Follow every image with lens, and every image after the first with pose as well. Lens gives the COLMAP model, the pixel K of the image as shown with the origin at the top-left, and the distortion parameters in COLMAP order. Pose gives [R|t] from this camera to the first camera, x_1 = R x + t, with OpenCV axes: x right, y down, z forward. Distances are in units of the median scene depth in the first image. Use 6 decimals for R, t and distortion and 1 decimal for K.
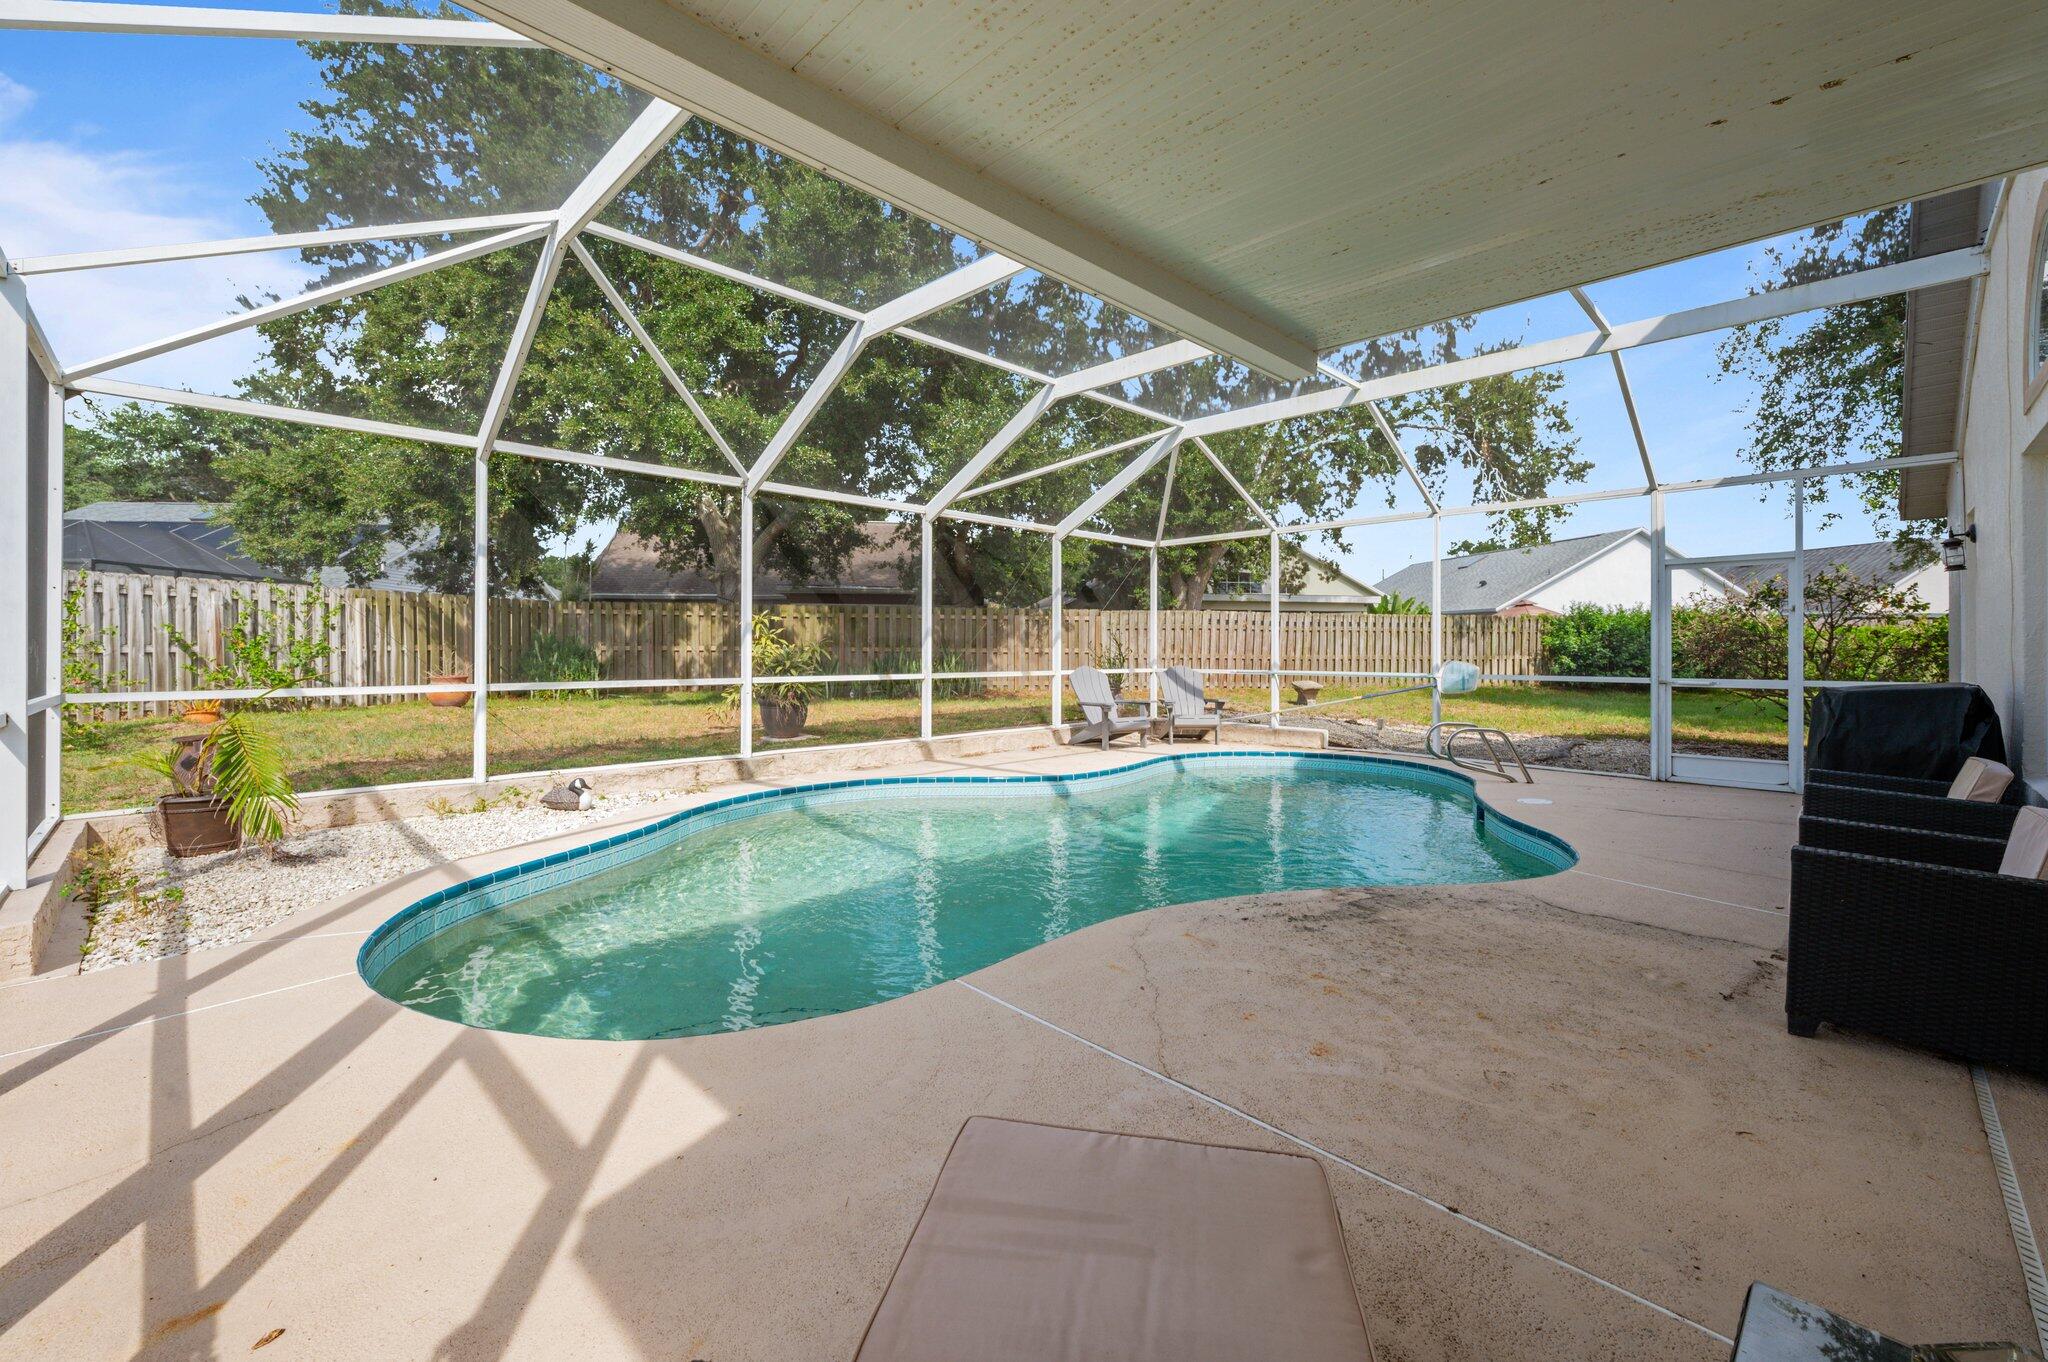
lens RADIAL K [[824.8, 0, 989.1], [0, 824.8, 642.2], [0, 0, 1]] dist [0.001241, 0.000802]
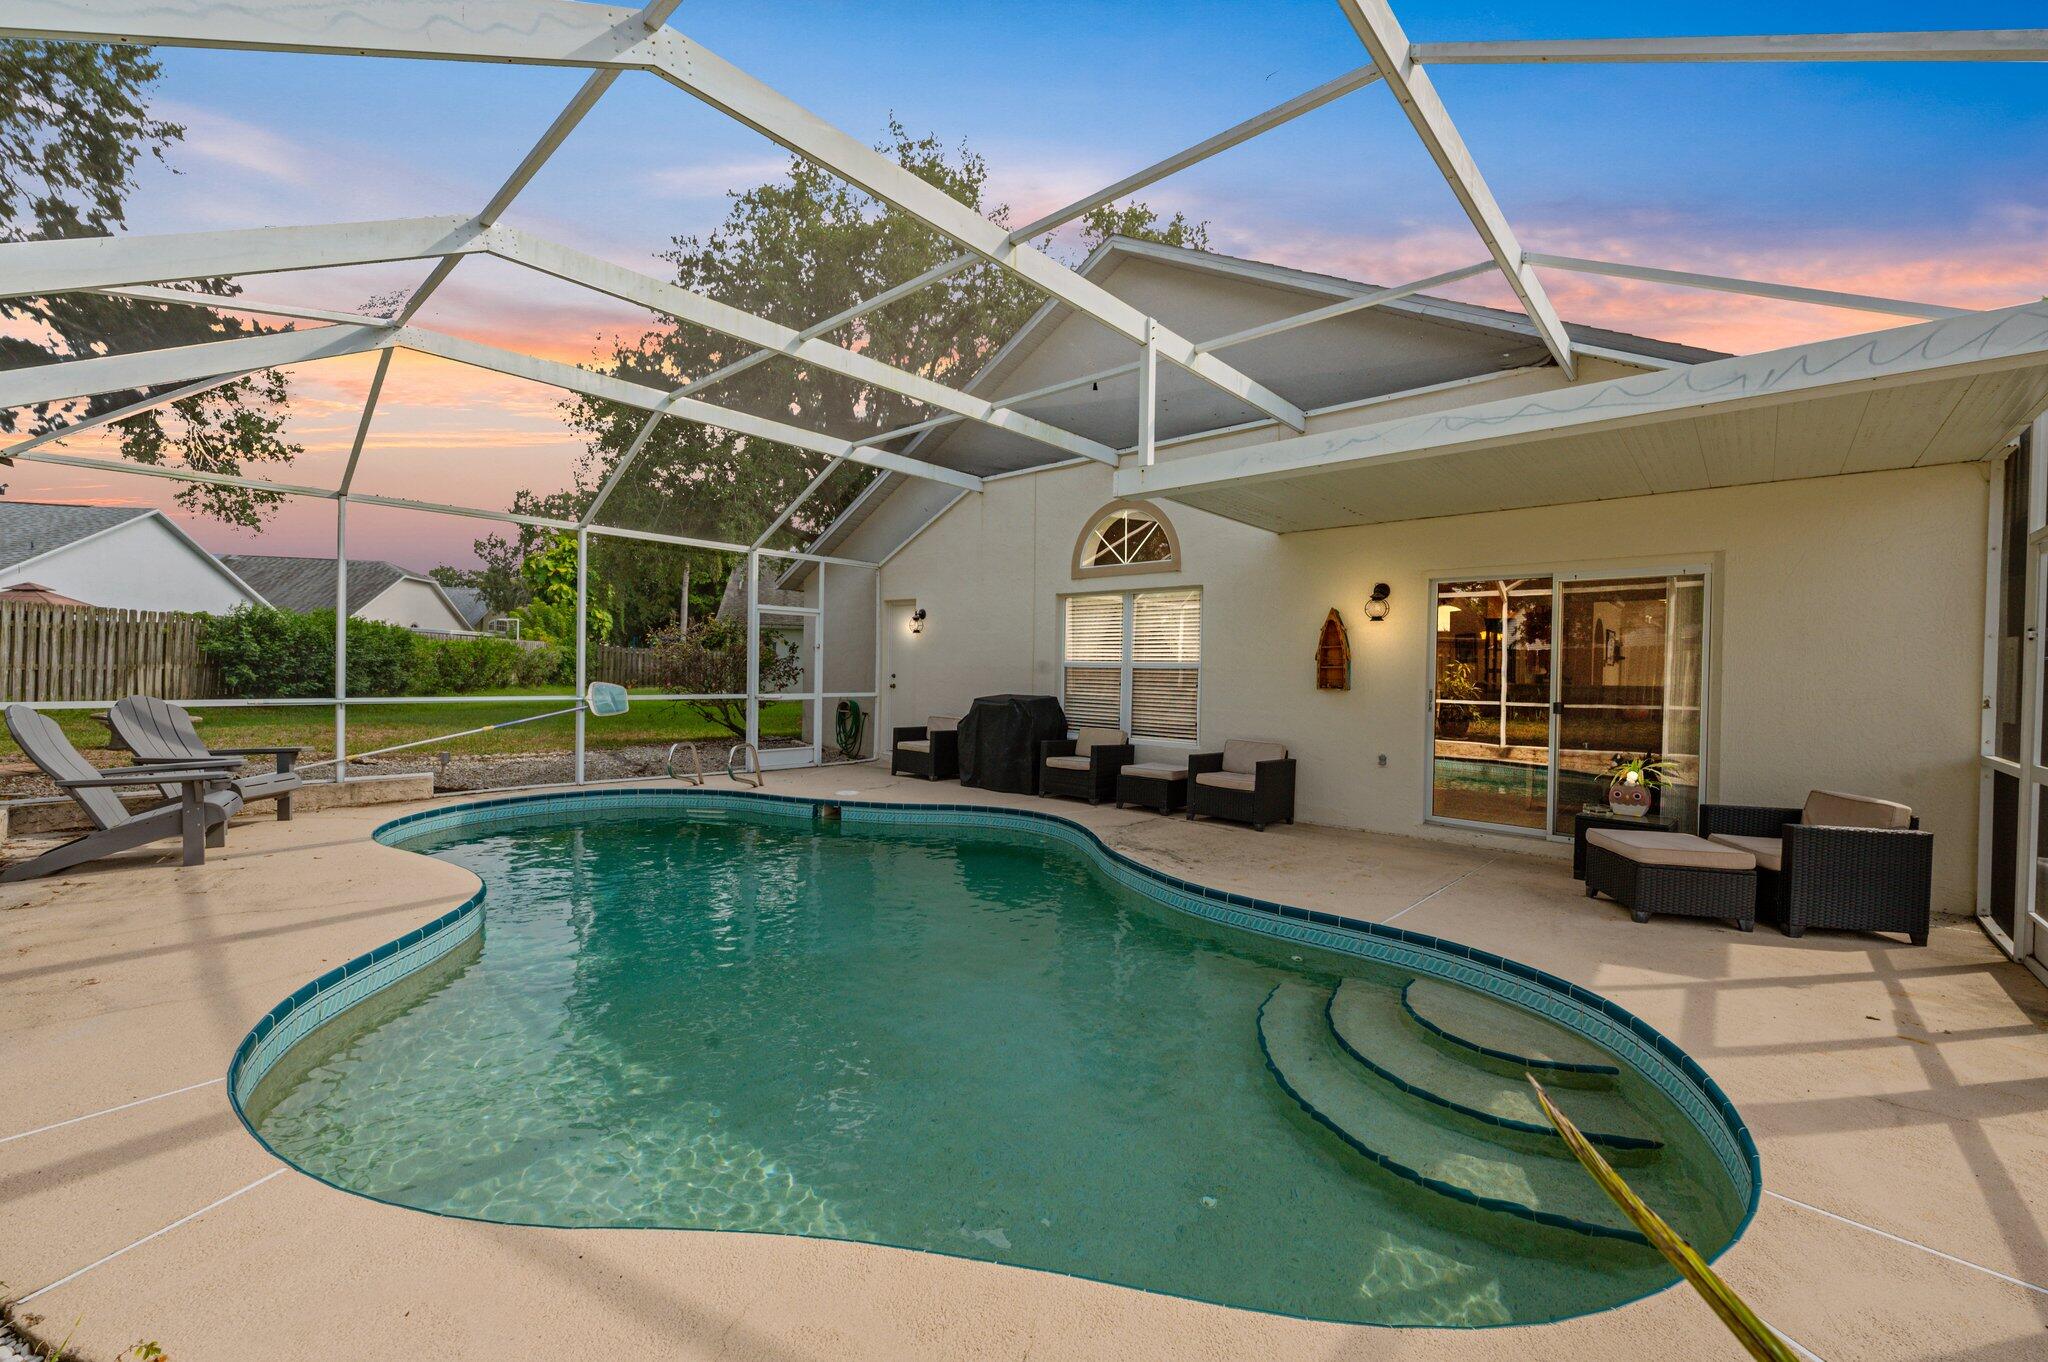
lens RADIAL K [[824.8, 0, 1019.1], [0, 824.8, 672.9], [0, 0, 1]] dist [0.001241, 0.000802]
pose [[-0.073787, -0.008797, 0.997235, -0.756431], [-0.029826, 0.999533, 0.006611, -0.017136], [-0.996828, -0.029256, -0.074015, 0.903196]]
